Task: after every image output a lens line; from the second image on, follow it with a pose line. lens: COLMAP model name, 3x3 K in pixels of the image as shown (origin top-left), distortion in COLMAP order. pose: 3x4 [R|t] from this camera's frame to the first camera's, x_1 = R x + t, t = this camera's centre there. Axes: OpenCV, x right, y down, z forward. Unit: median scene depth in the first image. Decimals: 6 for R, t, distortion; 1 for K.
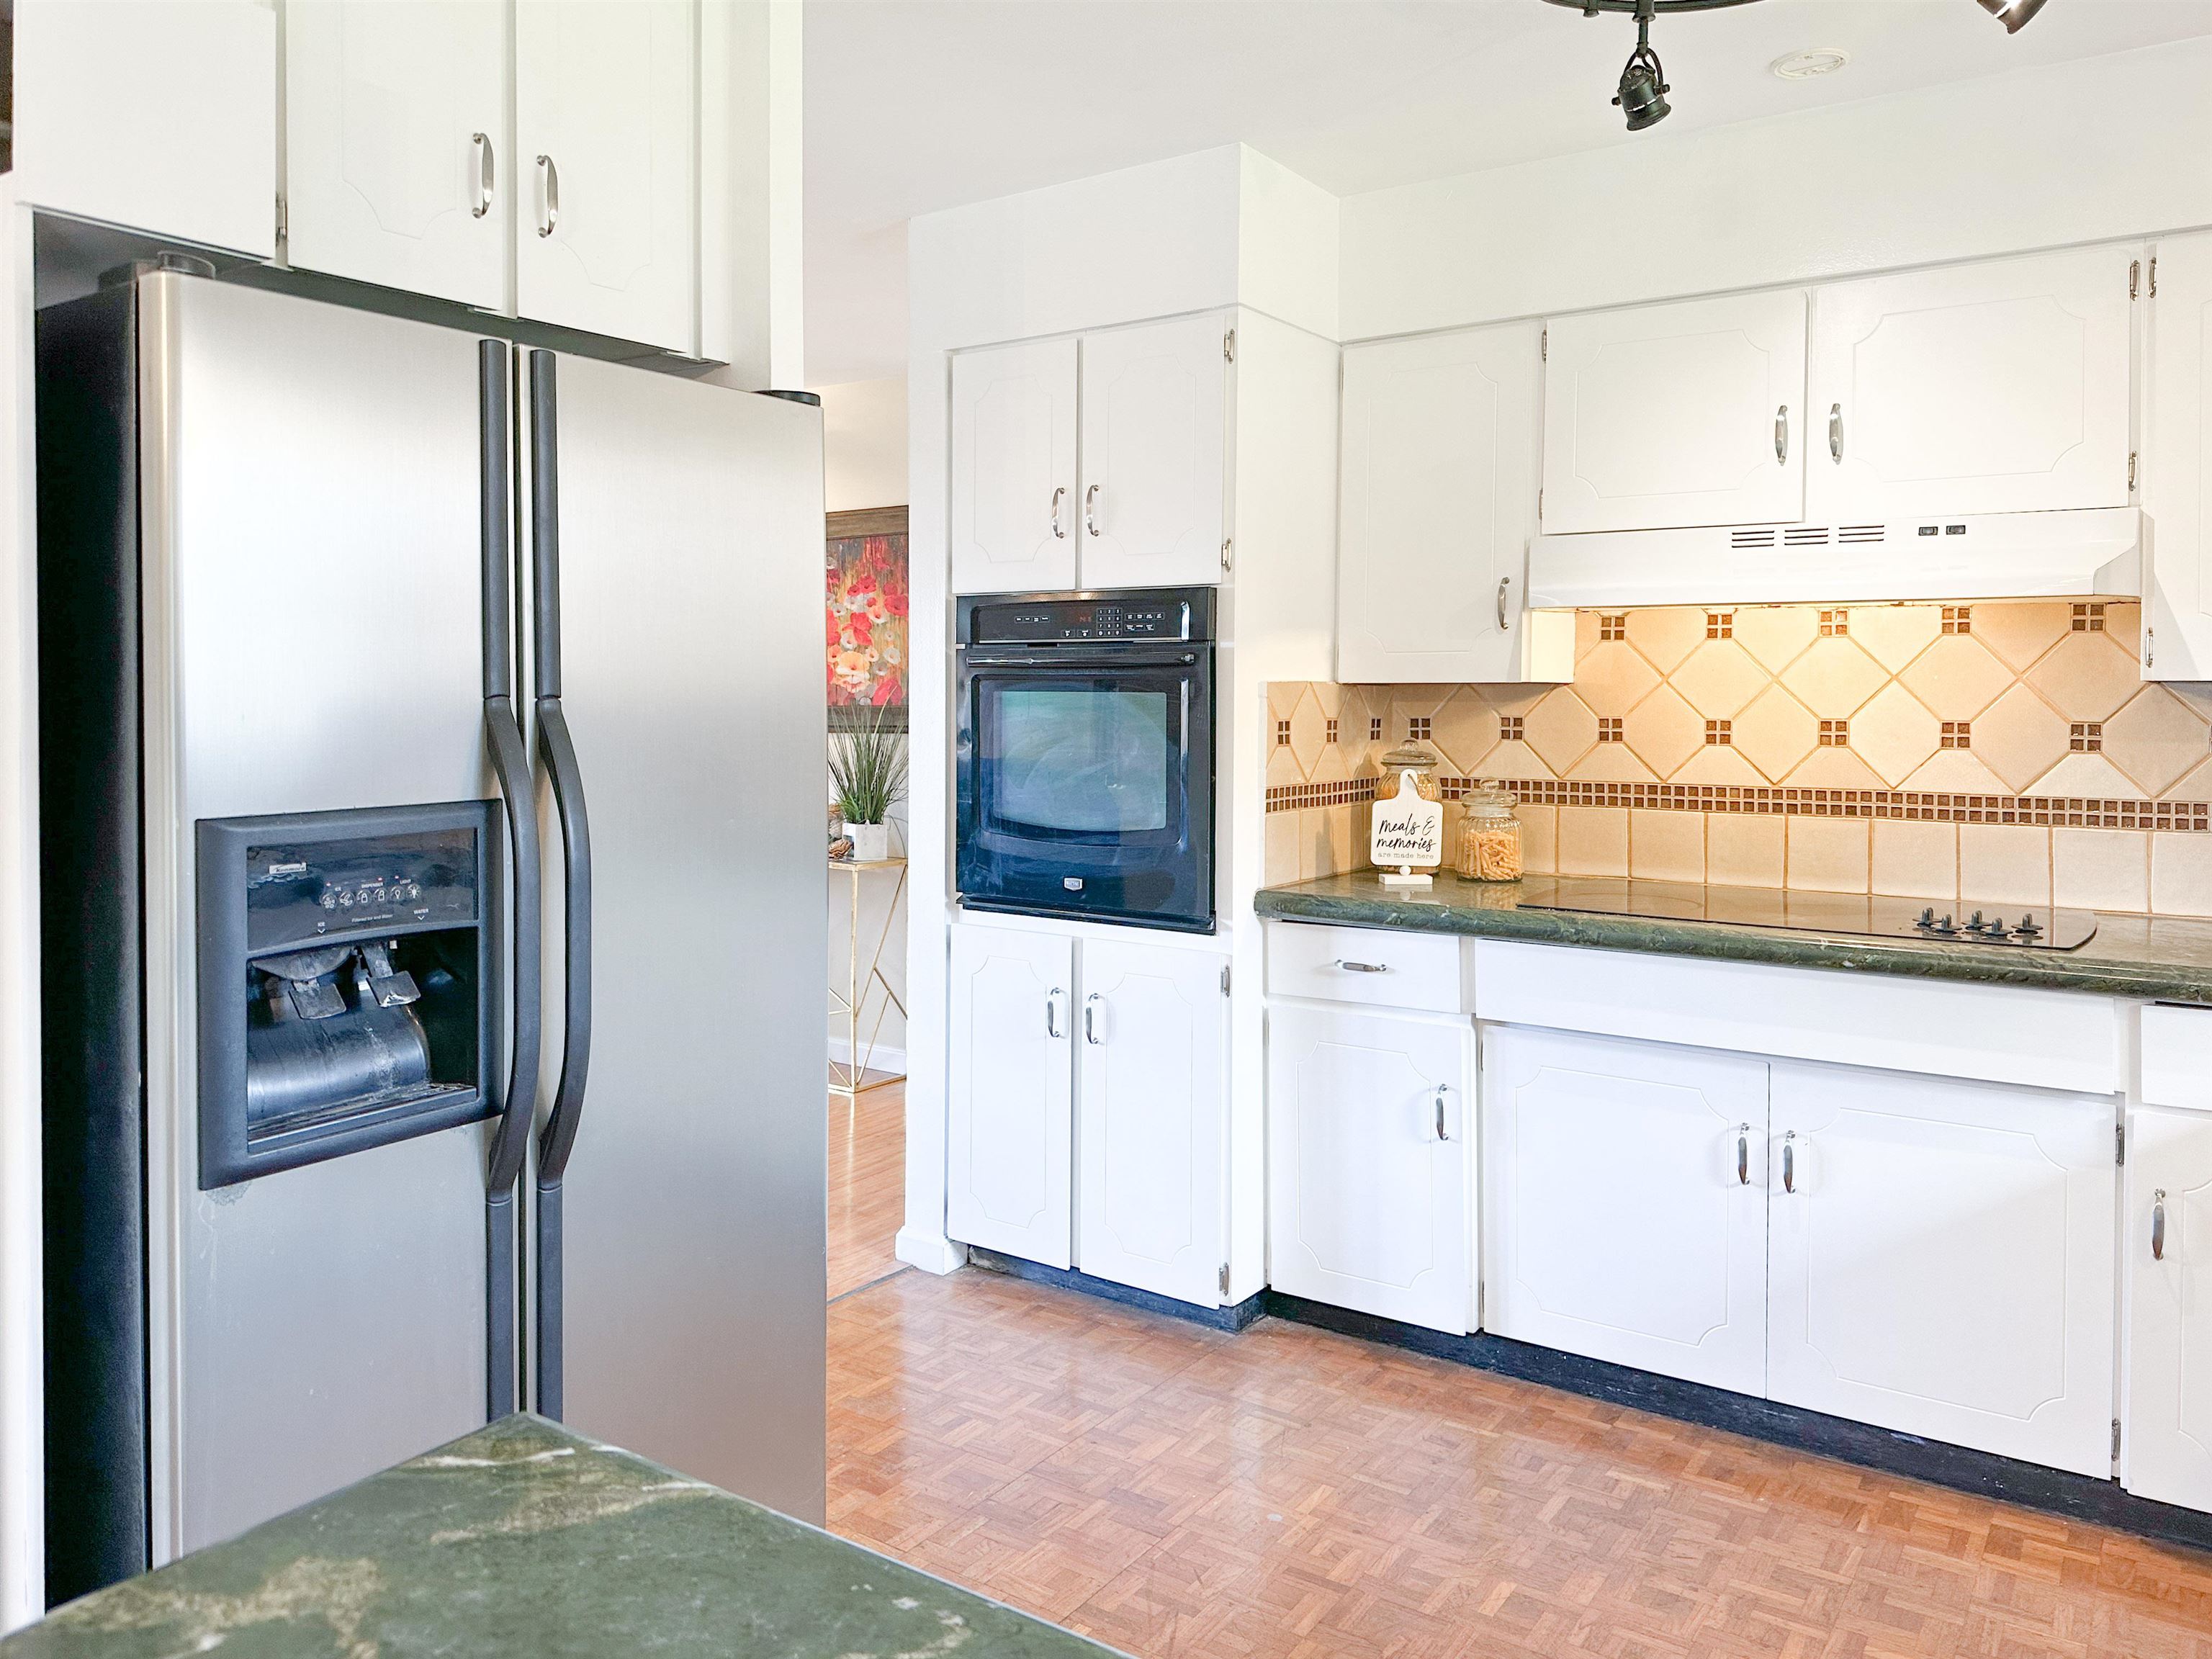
lens RADIAL K [[1631.5, 0, 1046.4], [0, 1631.5, 729.2], [0, 0, 1]] dist [0.106132, -0.160460]
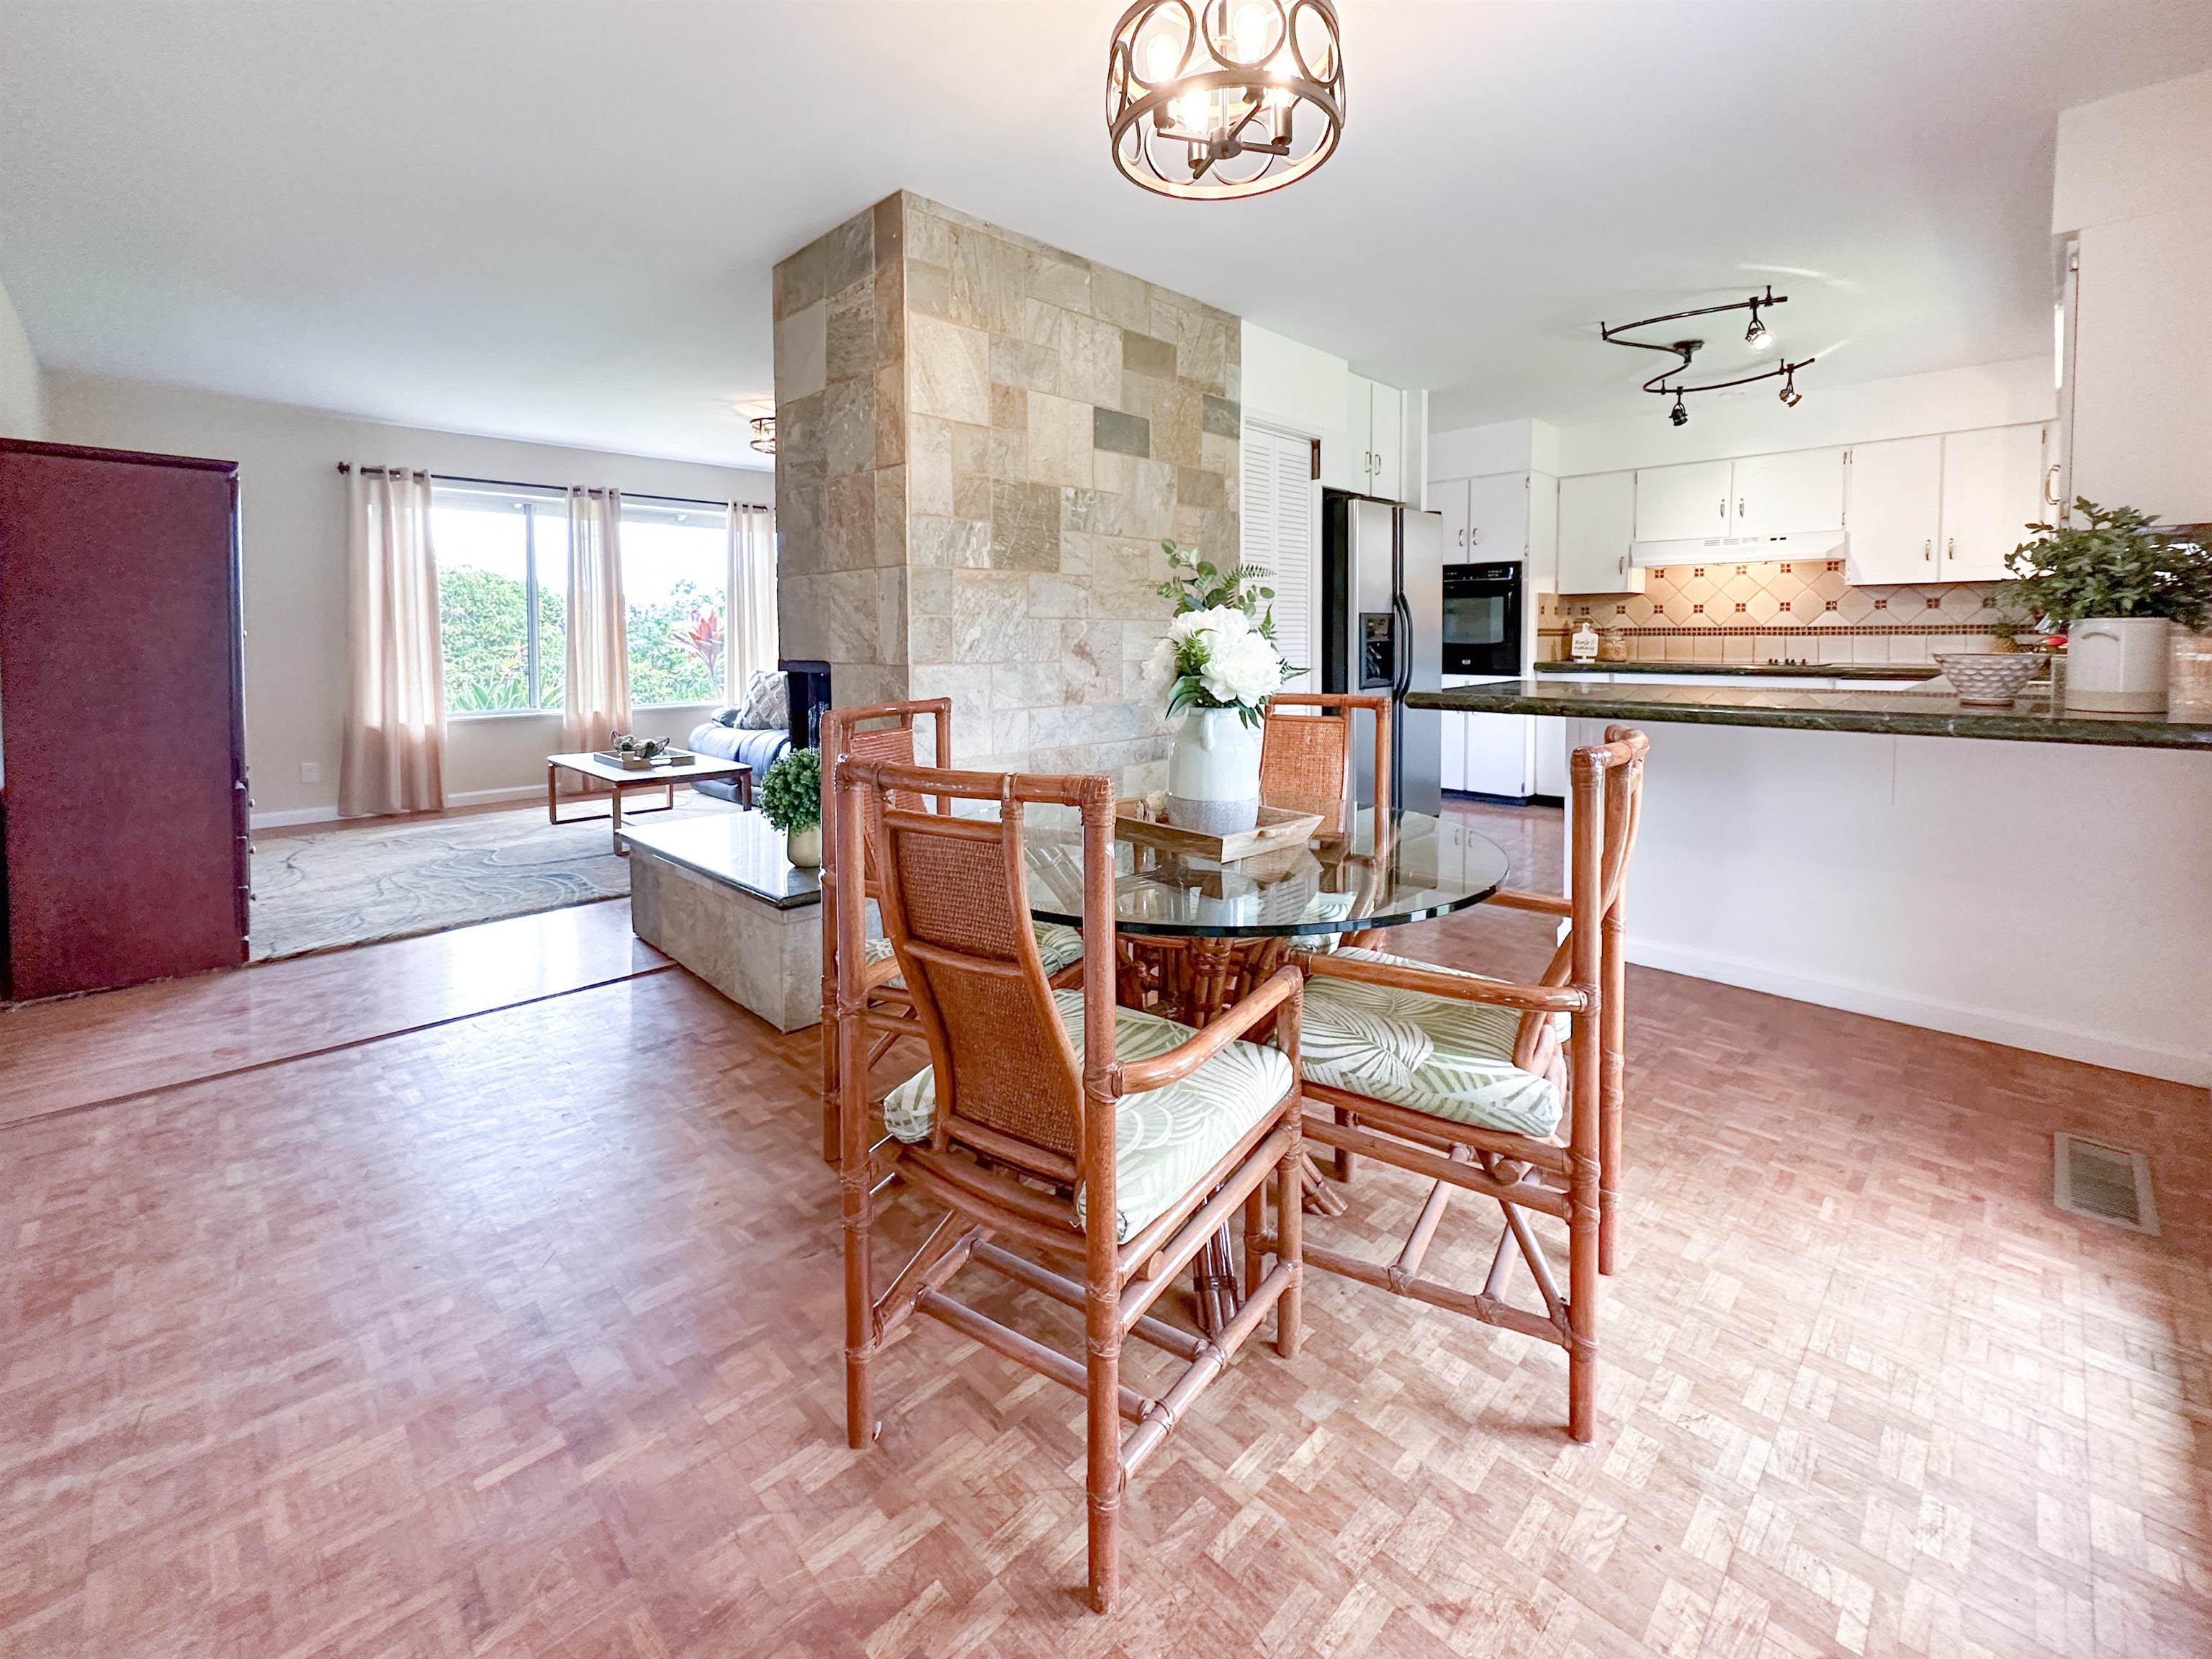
lens RADIAL K [[950.4, 0, 1103.7], [0, 950.4, 678.4], [0, 0, 1]] dist [-0.000372, 0.000033]
pose [[0.986922, -0.001782, -0.161189, -0.379666], [0.005921, 0.999665, 0.025205, 0.080684], [0.161090, -0.025829, 0.986602, -0.872732]]
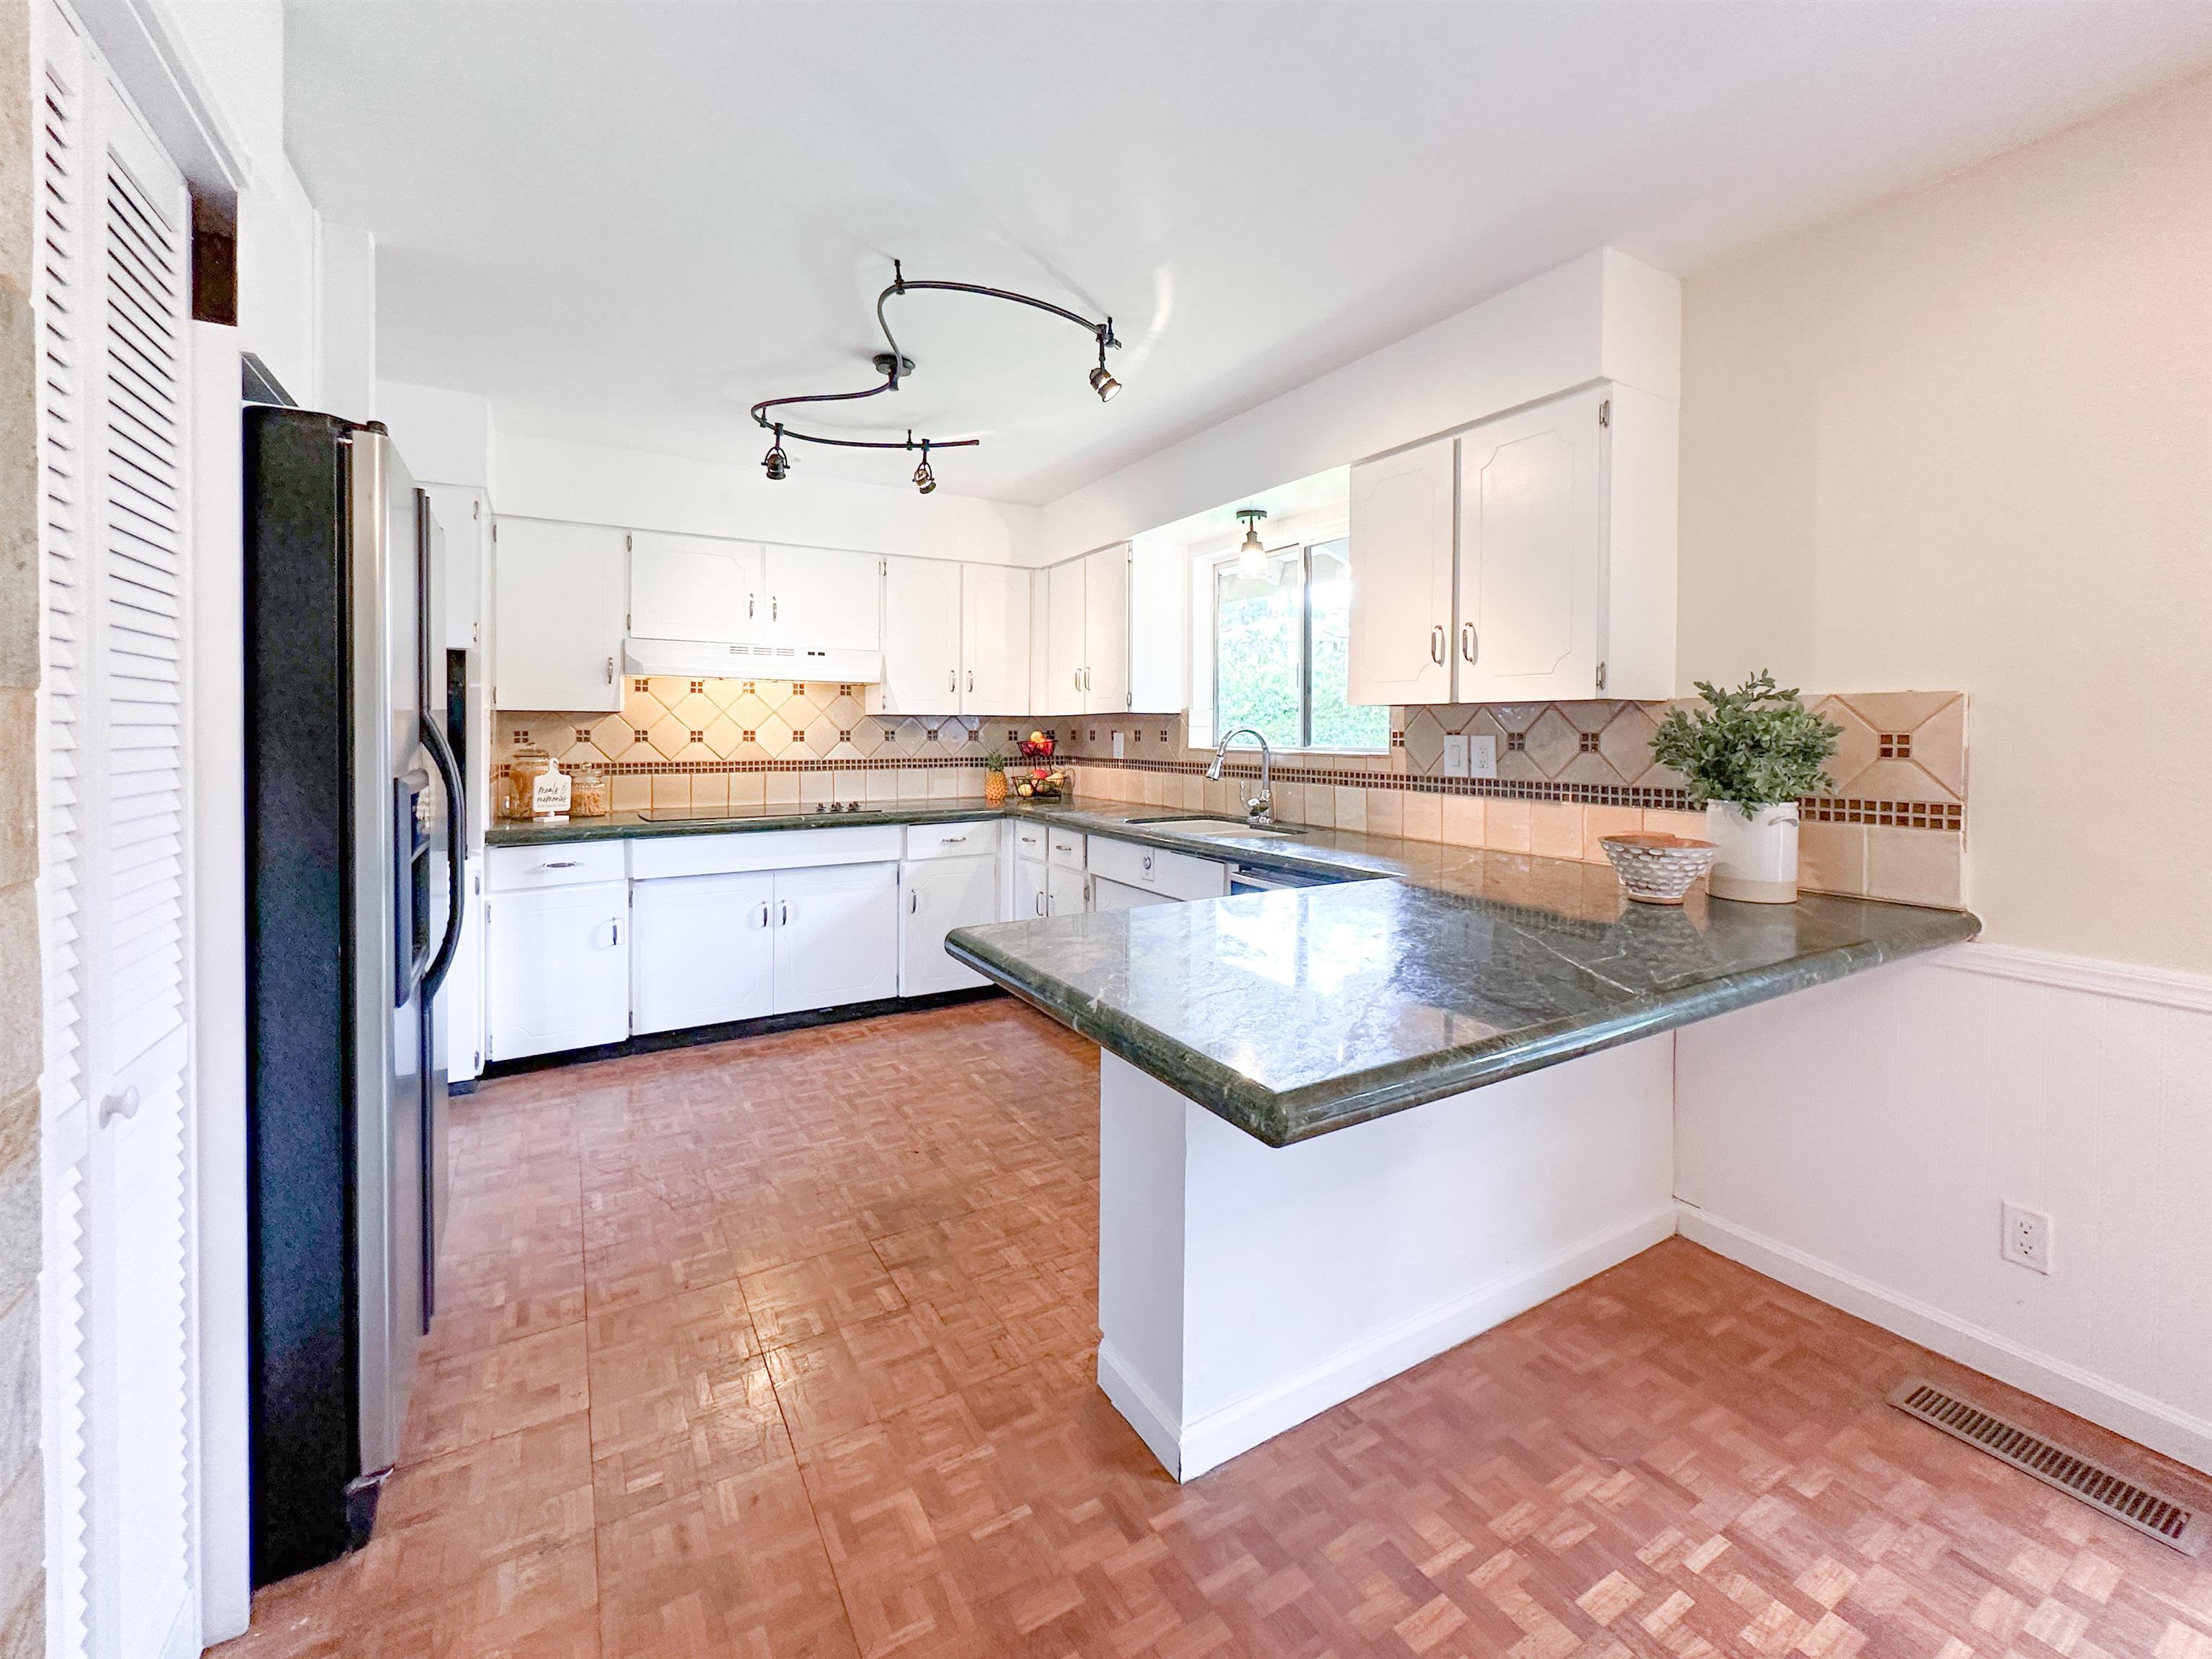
lens RADIAL K [[949.0, 0, 1200.1], [0, 949.0, 750.3], [0, 0, 1]] dist [-0.002083, -0.000135]
pose [[0.346592, -0.020977, 0.937781, -0.548290], [0.019157, 0.999700, 0.015282, 0.014297], [-0.937820, 0.012669, 0.346890, -0.039716]]
